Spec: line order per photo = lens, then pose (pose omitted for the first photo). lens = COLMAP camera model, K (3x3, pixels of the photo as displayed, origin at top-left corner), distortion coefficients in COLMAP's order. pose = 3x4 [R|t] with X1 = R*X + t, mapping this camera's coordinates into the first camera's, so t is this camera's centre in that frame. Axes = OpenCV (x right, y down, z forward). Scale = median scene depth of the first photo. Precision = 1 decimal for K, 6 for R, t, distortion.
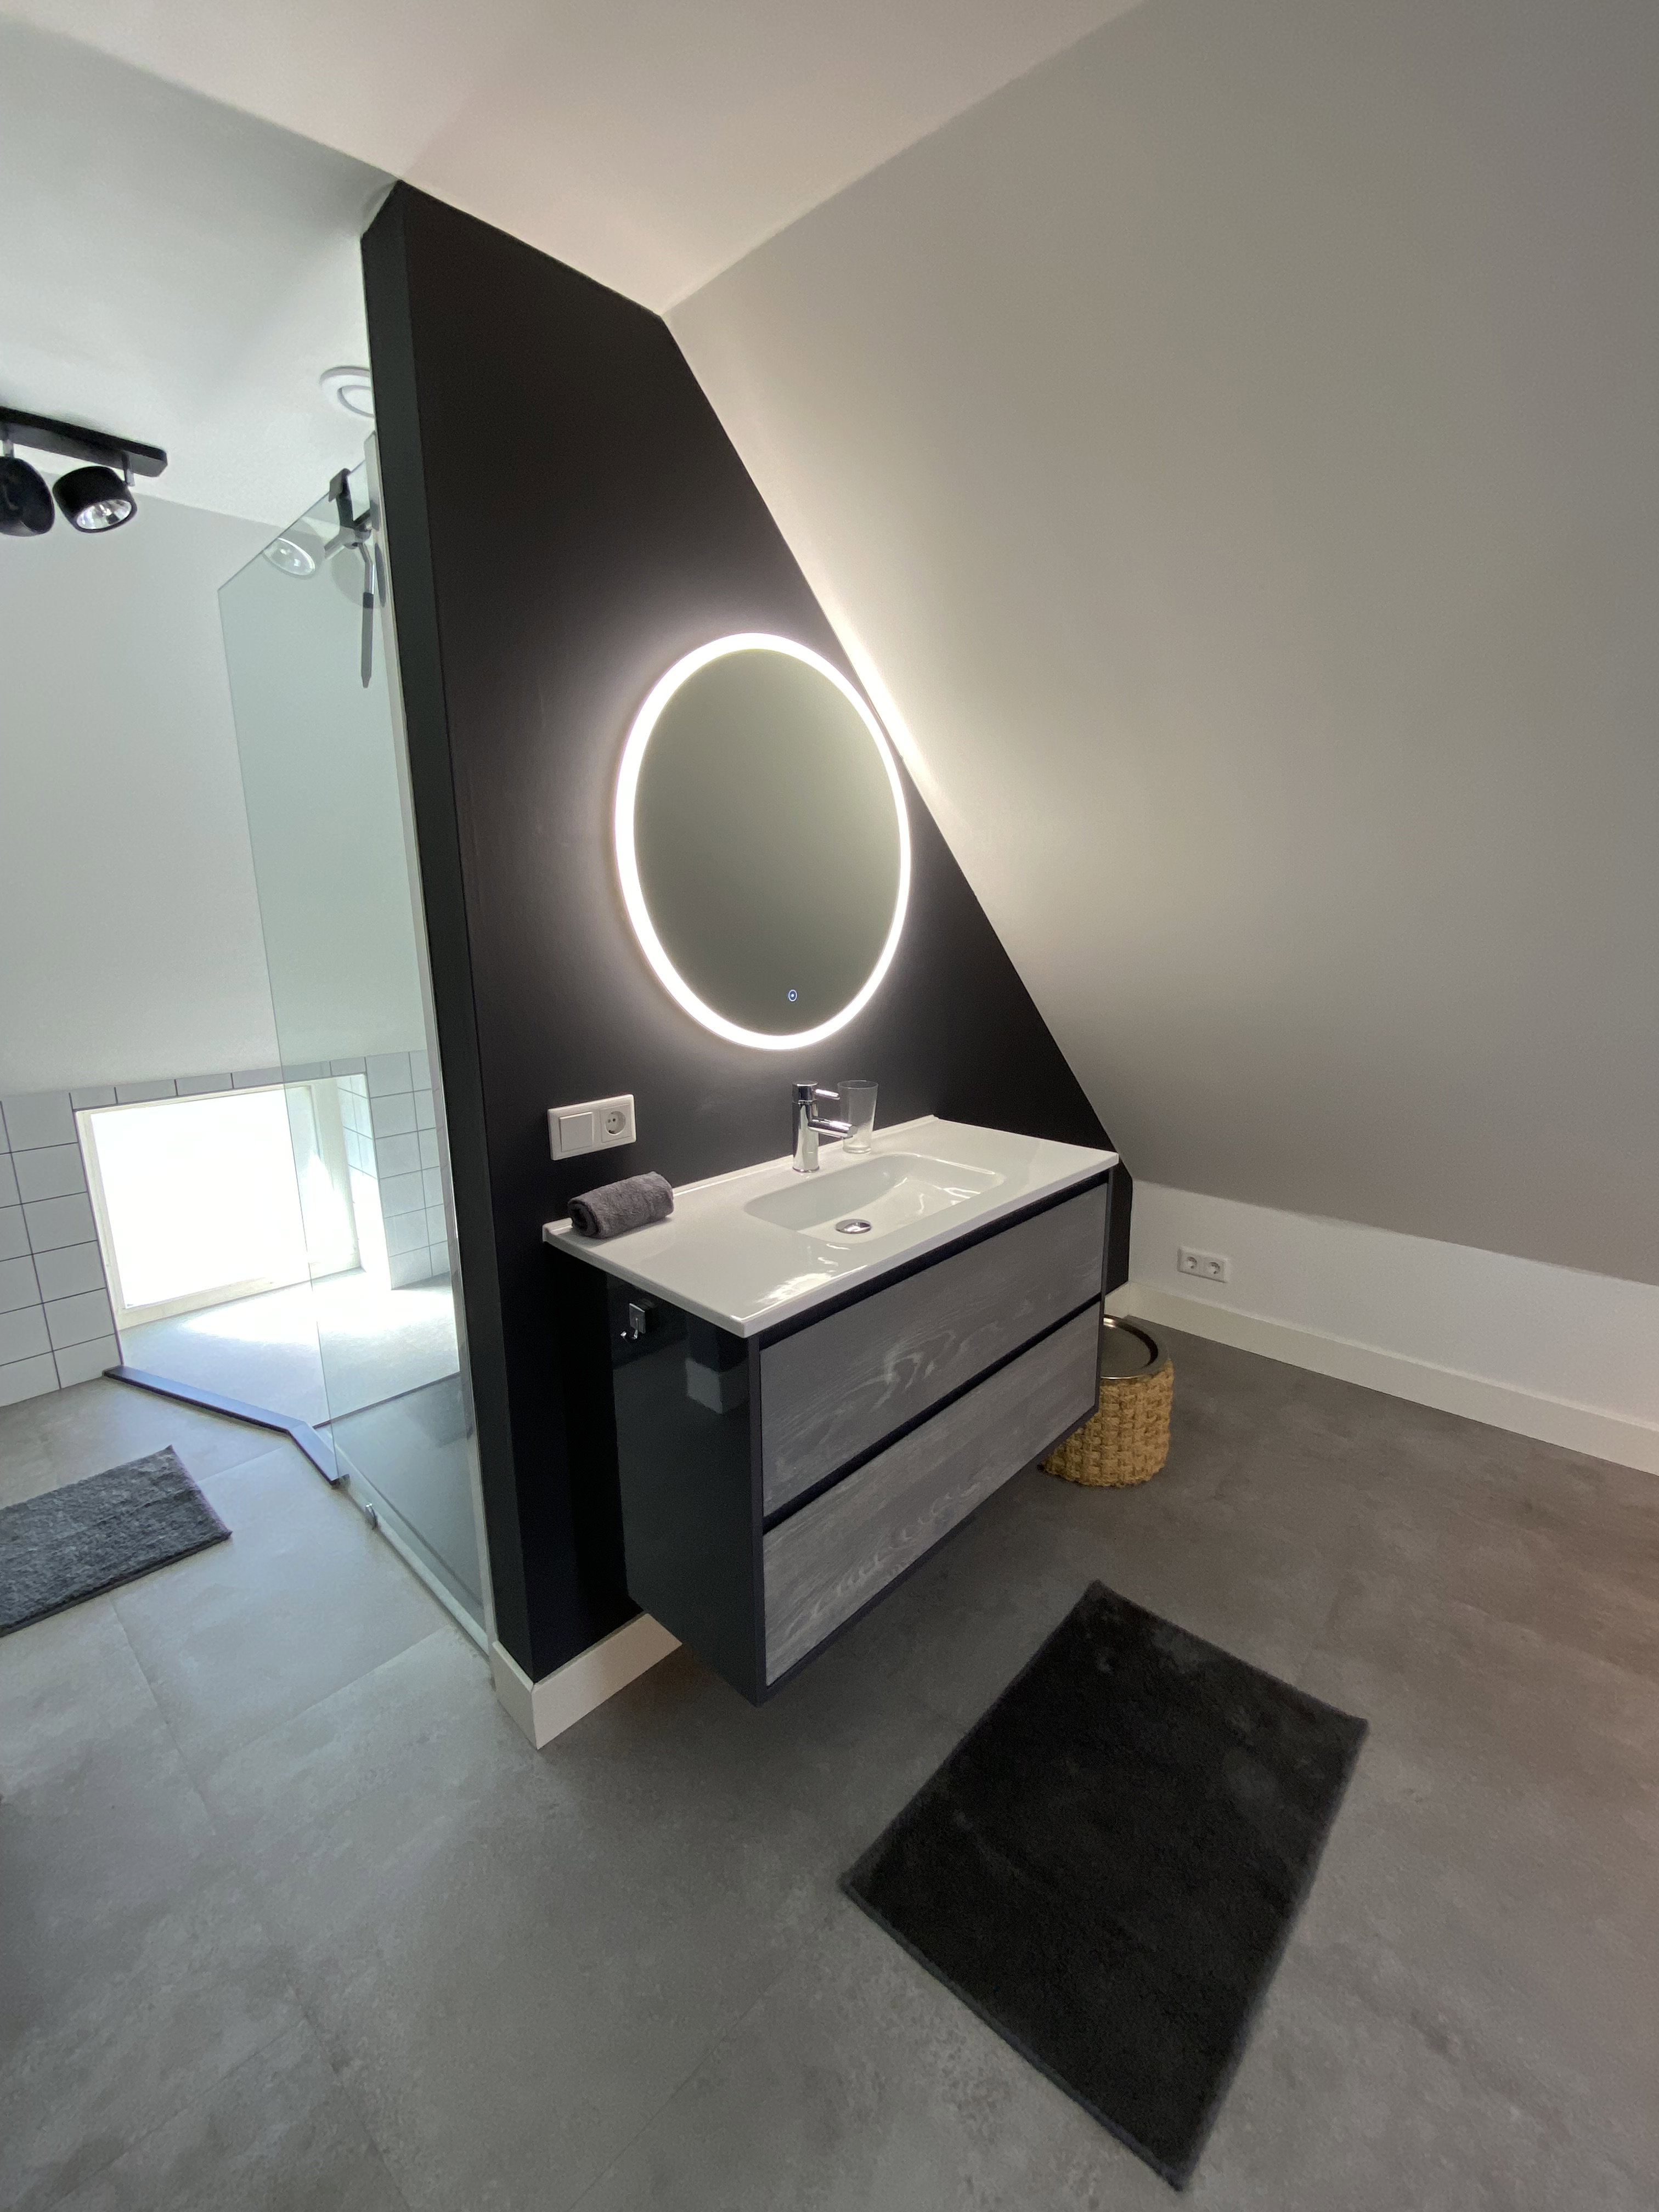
lens RADIAL K [[903.7, 0, 830.8], [0, 903.7, 1100.0], [0, 0, 1]] dist [-0.013231, -0.000213]
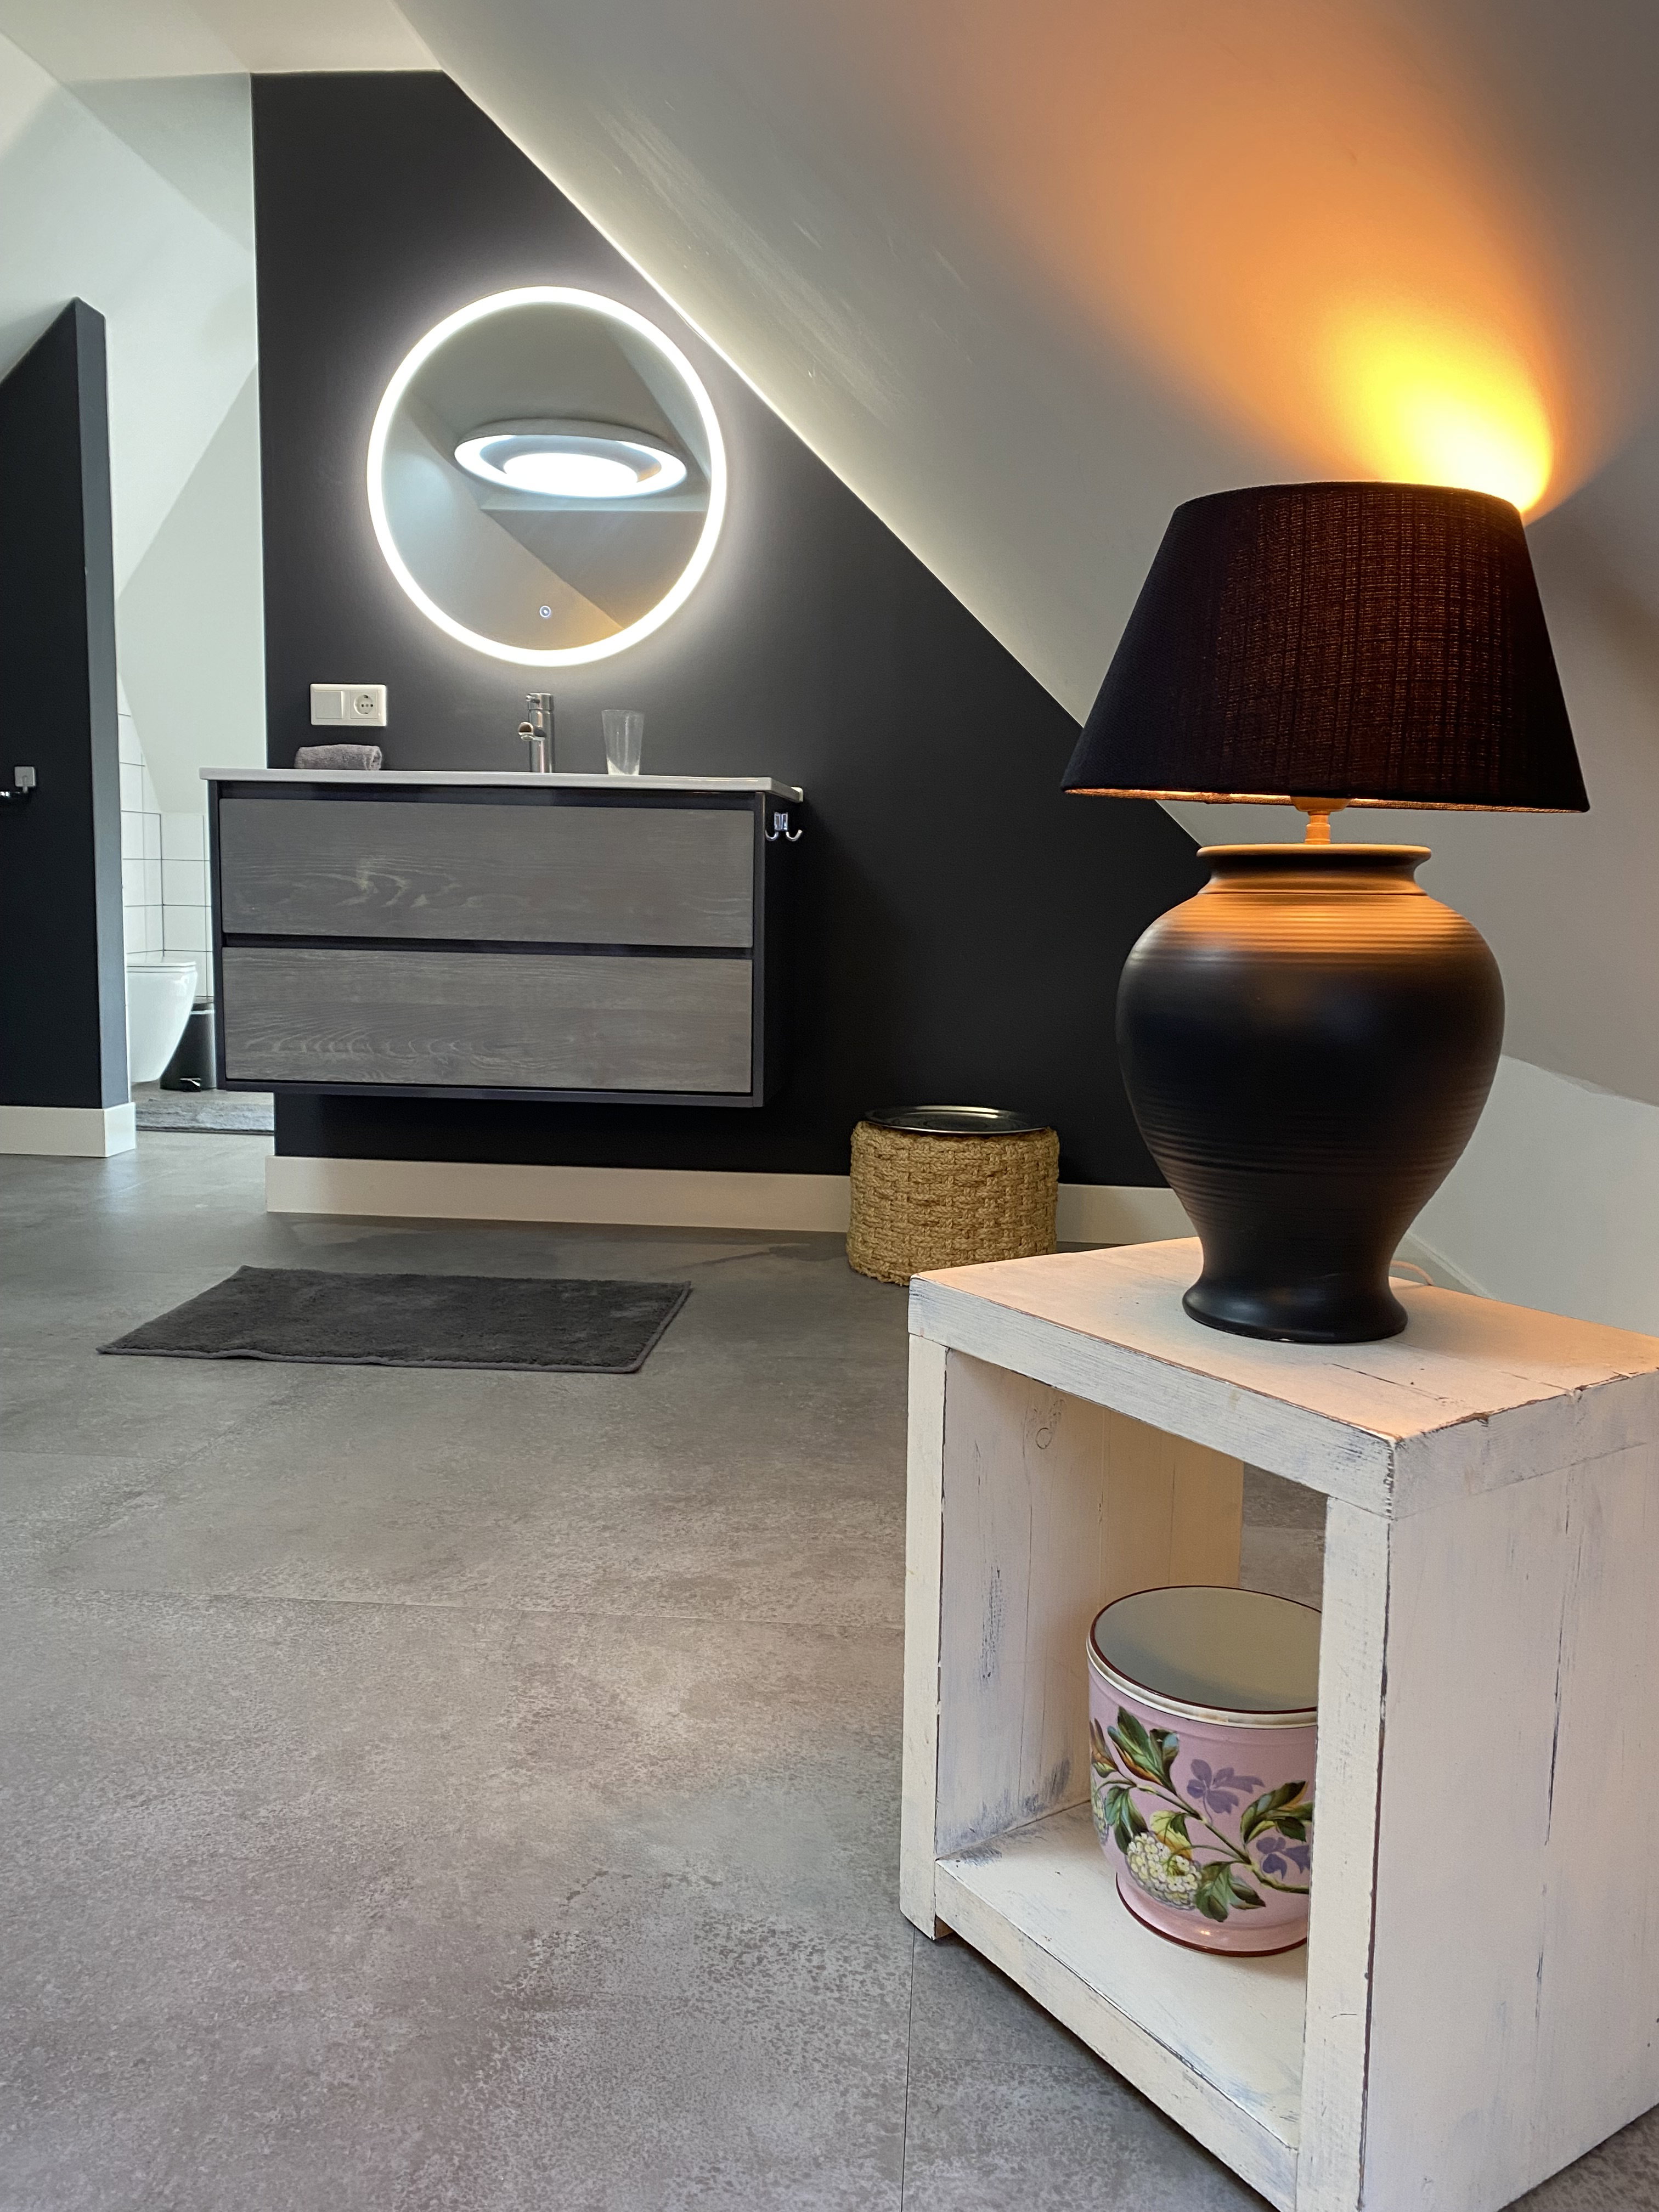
lens RADIAL K [[1668.4, 0, 830.1], [0, 1668.4, 1091.6], [0, 0, 1]] dist [-0.012691, -0.000778]
pose [[0.626349, 0.134296, -0.767888, 2.122051], [-0.188208, 0.981960, 0.018219, 0.408542], [0.756482, 0.133111, 0.640325, 0.086086]]
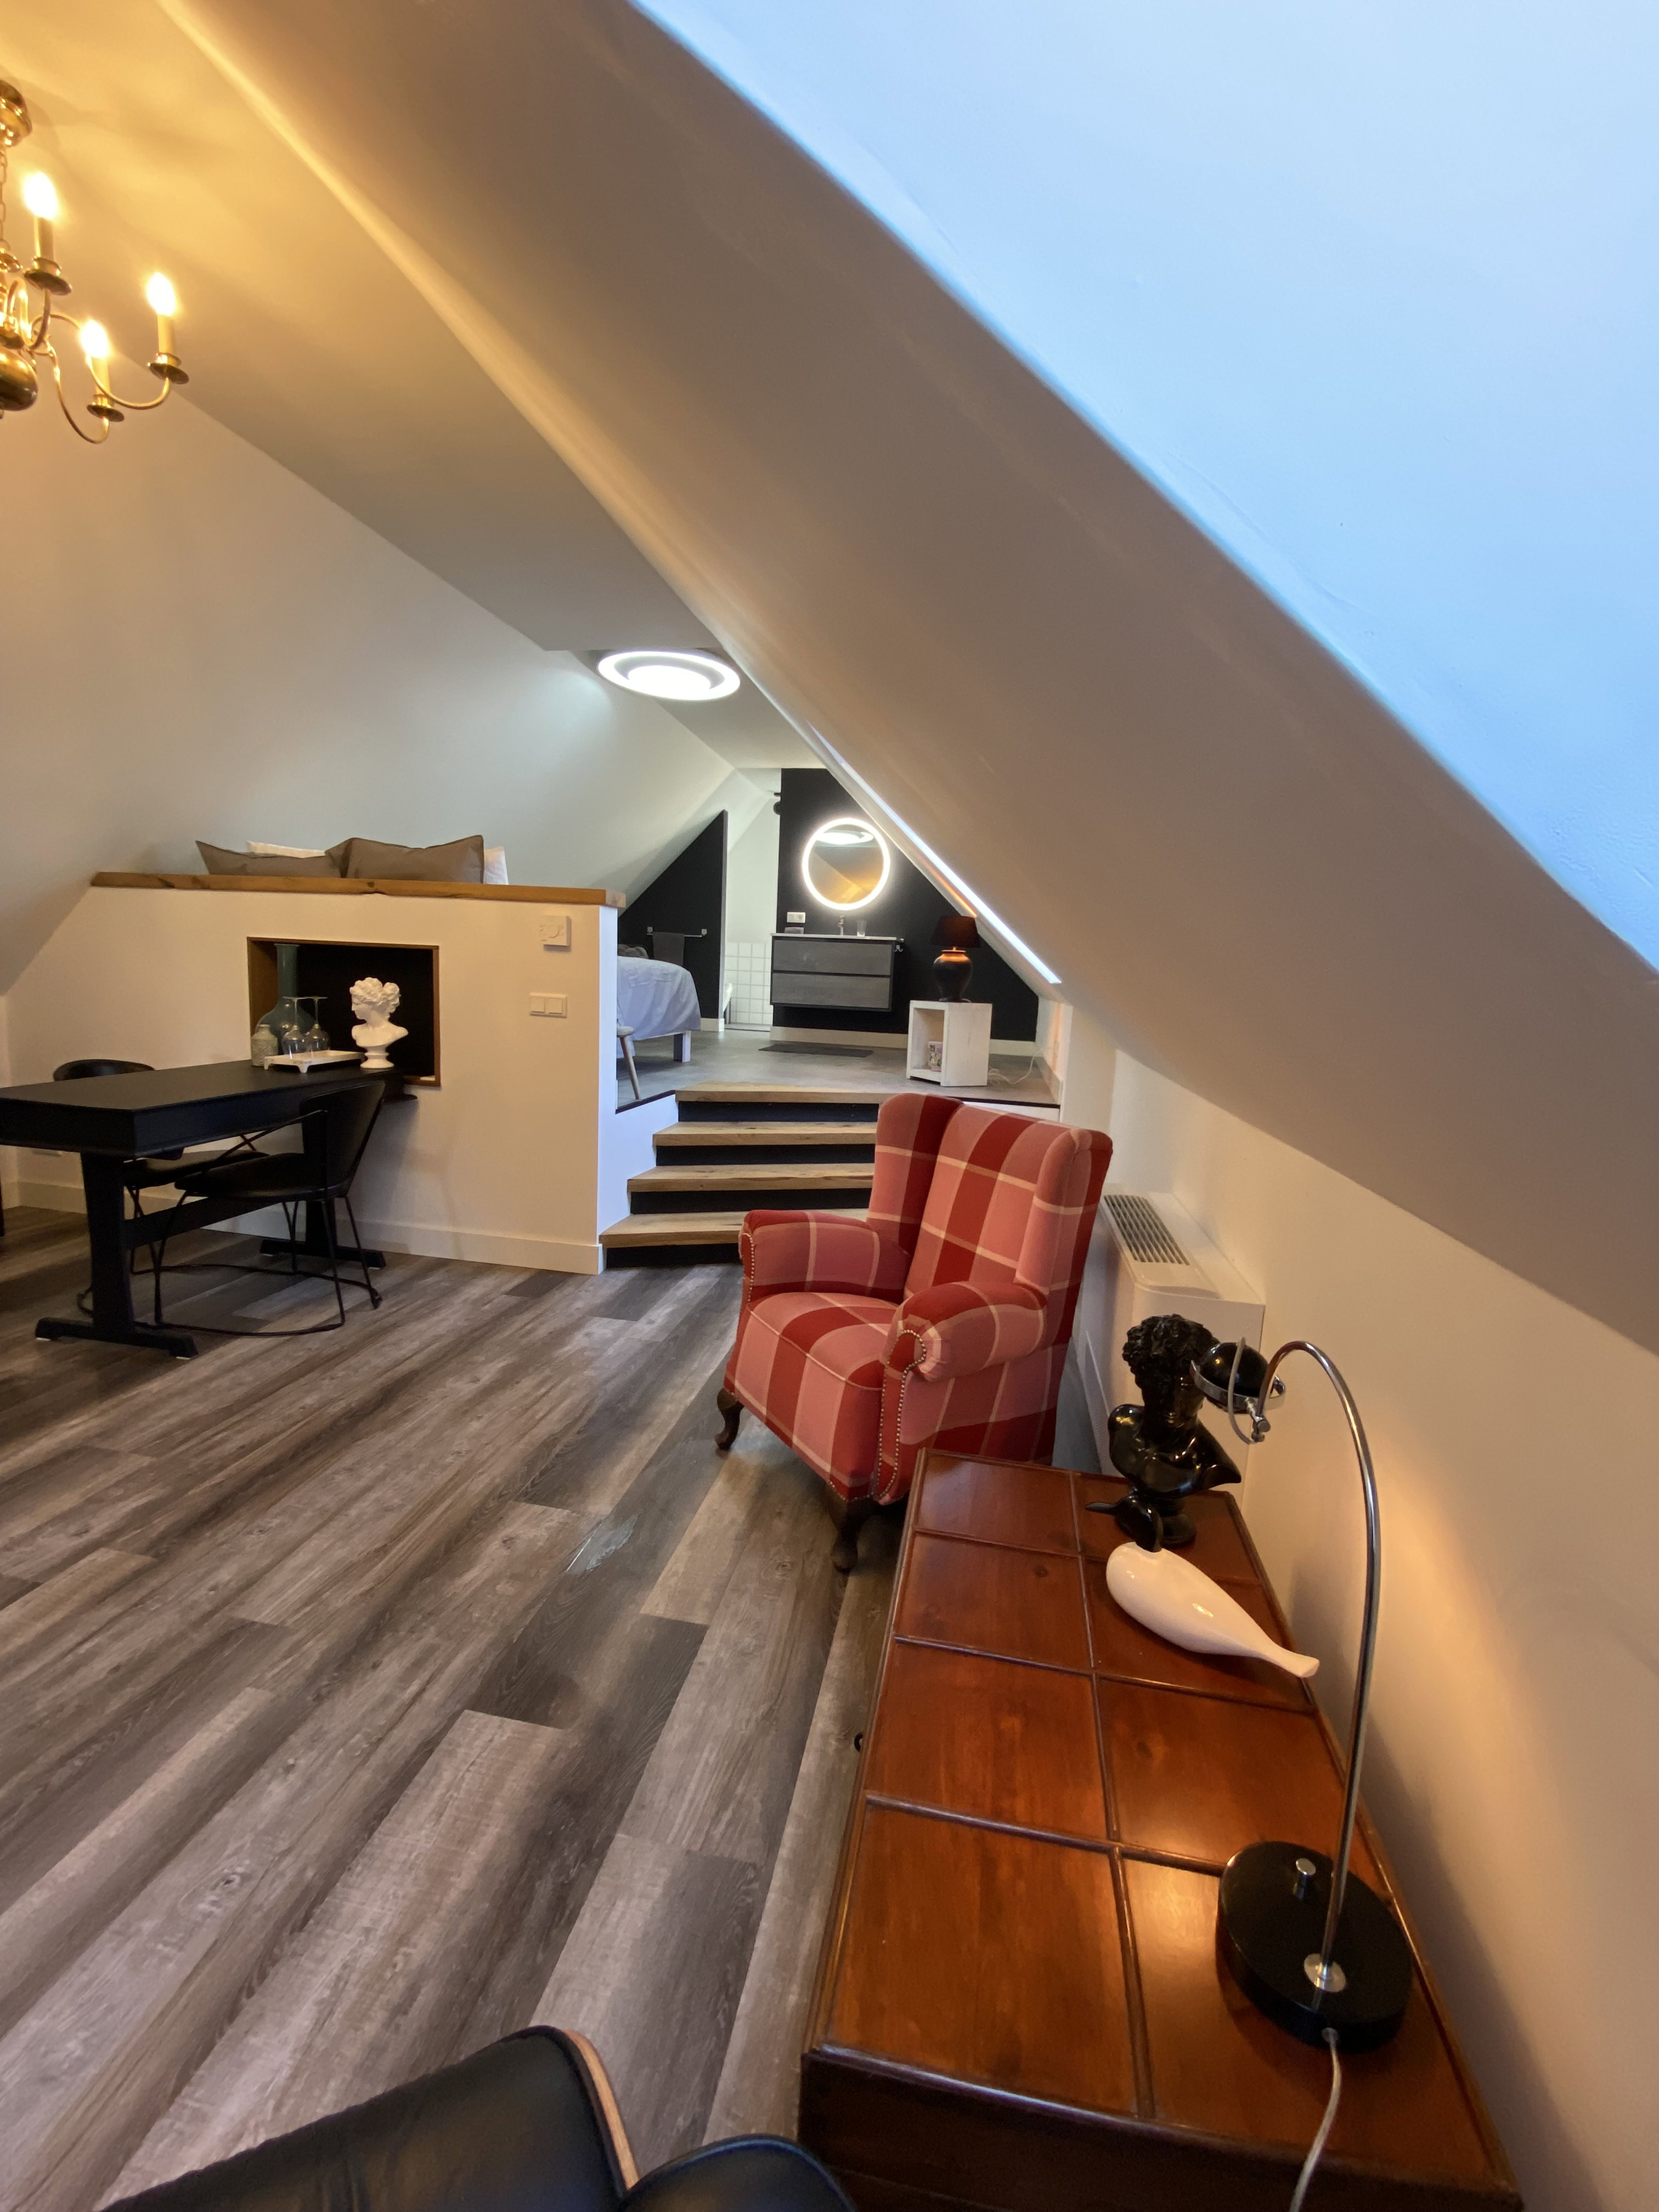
lens RADIAL K [[903.7, 0, 839.1], [0, 903.7, 1112.9], [0, 0, 1]] dist [-0.013231, -0.000213]
pose [[0.531819, 0.169099, -0.829803, 4.632537], [-0.222391, 0.973358, 0.055822, 0.820967], [0.817135, 0.154854, 0.555257, -1.614175]]
